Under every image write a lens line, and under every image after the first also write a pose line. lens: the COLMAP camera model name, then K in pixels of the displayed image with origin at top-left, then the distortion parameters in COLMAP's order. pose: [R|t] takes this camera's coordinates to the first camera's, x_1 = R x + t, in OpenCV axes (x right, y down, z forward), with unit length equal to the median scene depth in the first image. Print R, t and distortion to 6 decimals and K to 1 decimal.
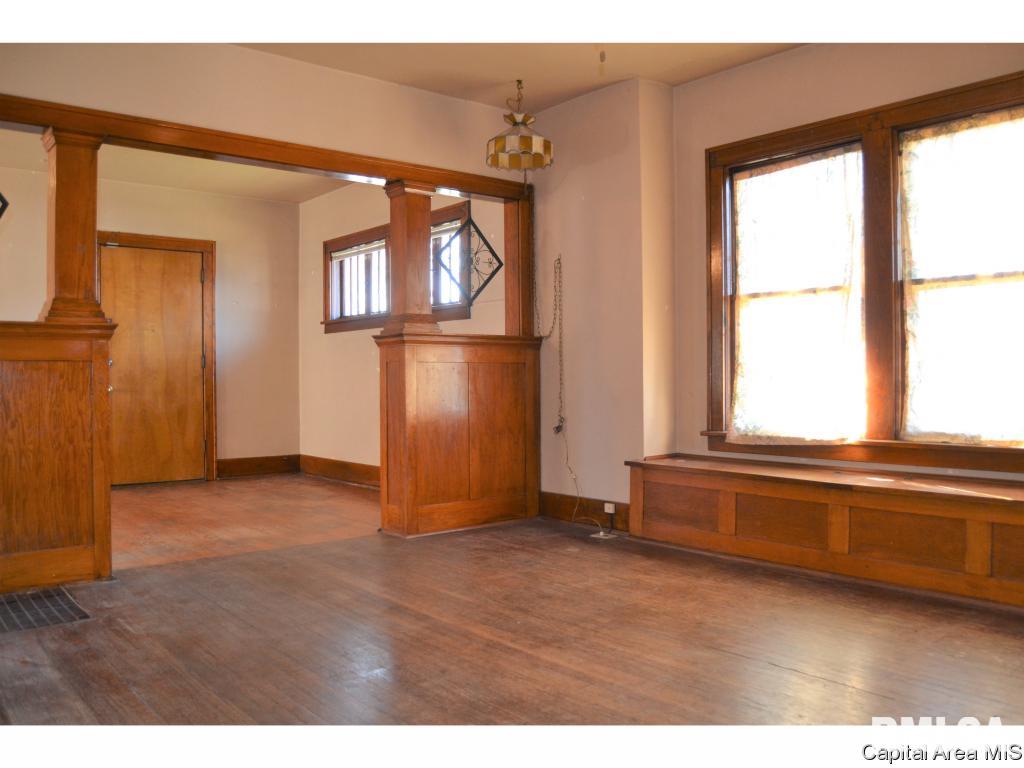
lens RADIAL K [[828.9, 0, 512.0], [0, 828.9, 384.0], [0, 0, 1]] dist [-0.069820, 0.017031]
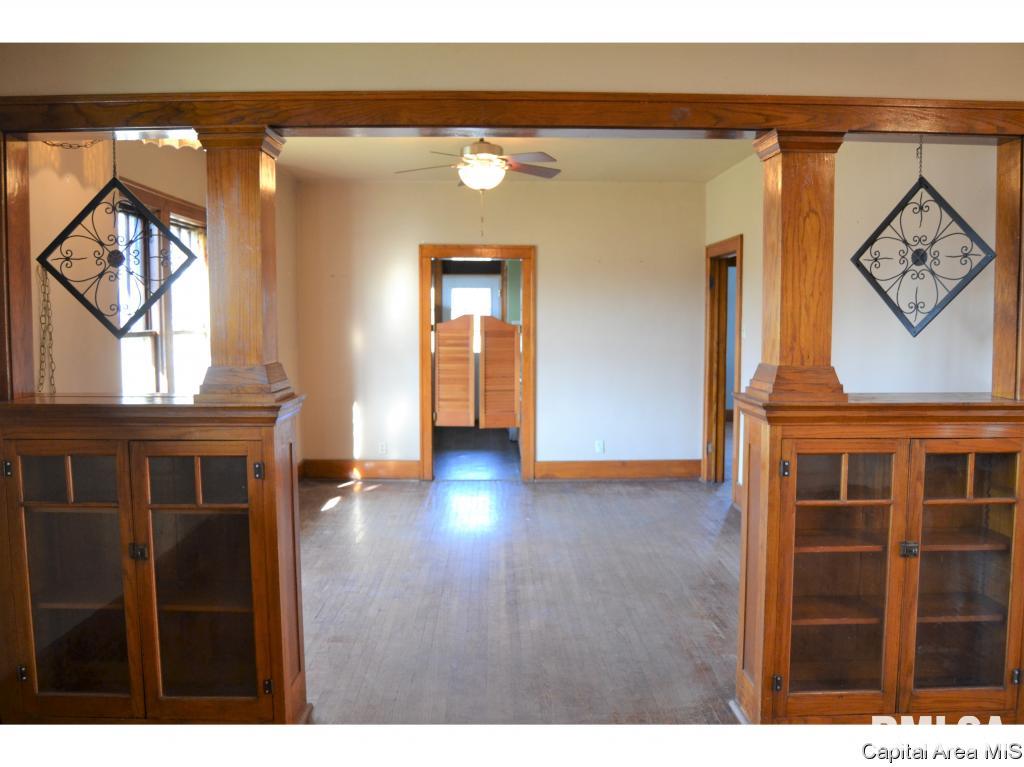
lens RADIAL K [[828.9, 0, 512.0], [0, 828.9, 383.5], [0, 0, 1]] dist [-0.069820, 0.017031]
pose [[-0.779804, -0.040466, 0.624715, -0.828944], [0.013002, 0.996647, 0.080788, -0.150187], [-0.625889, 0.071121, -0.776662, 1.780366]]
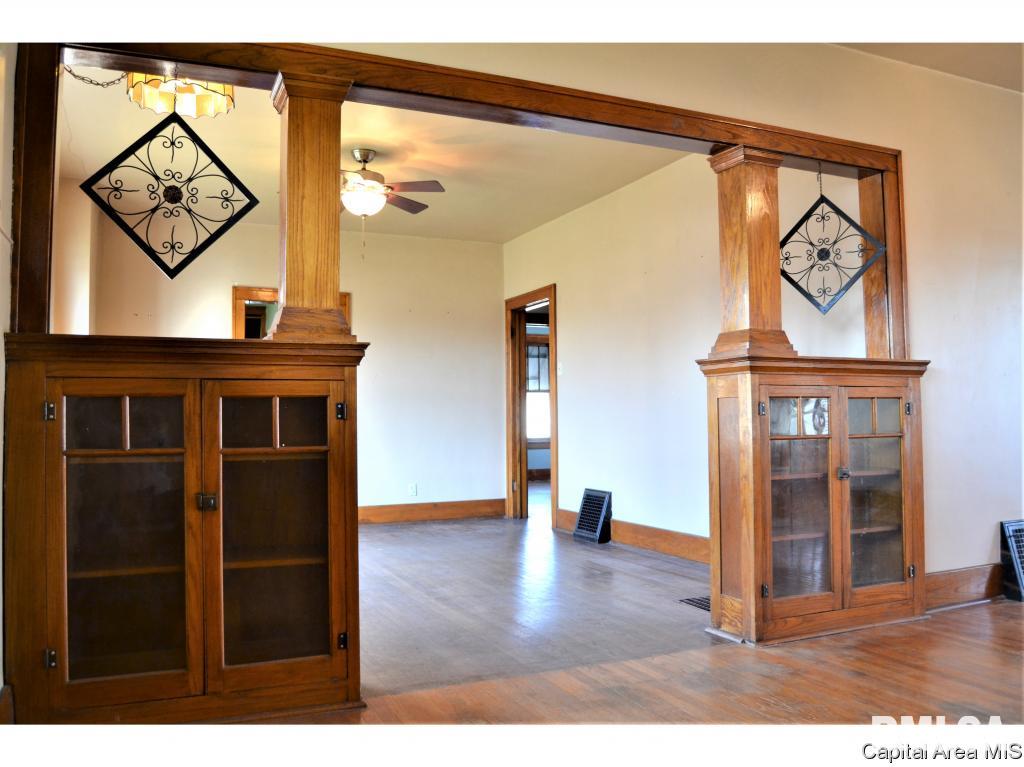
lens RADIAL K [[828.9, 0, 512.0], [0, 828.9, 383.5], [0, 0, 1]] dist [-0.069820, 0.017031]
pose [[-0.962127, 0.030167, 0.270929, -0.544620], [0.020658, 0.999069, -0.037881, -0.011648], [-0.271819, -0.030850, -0.961854, 2.015707]]
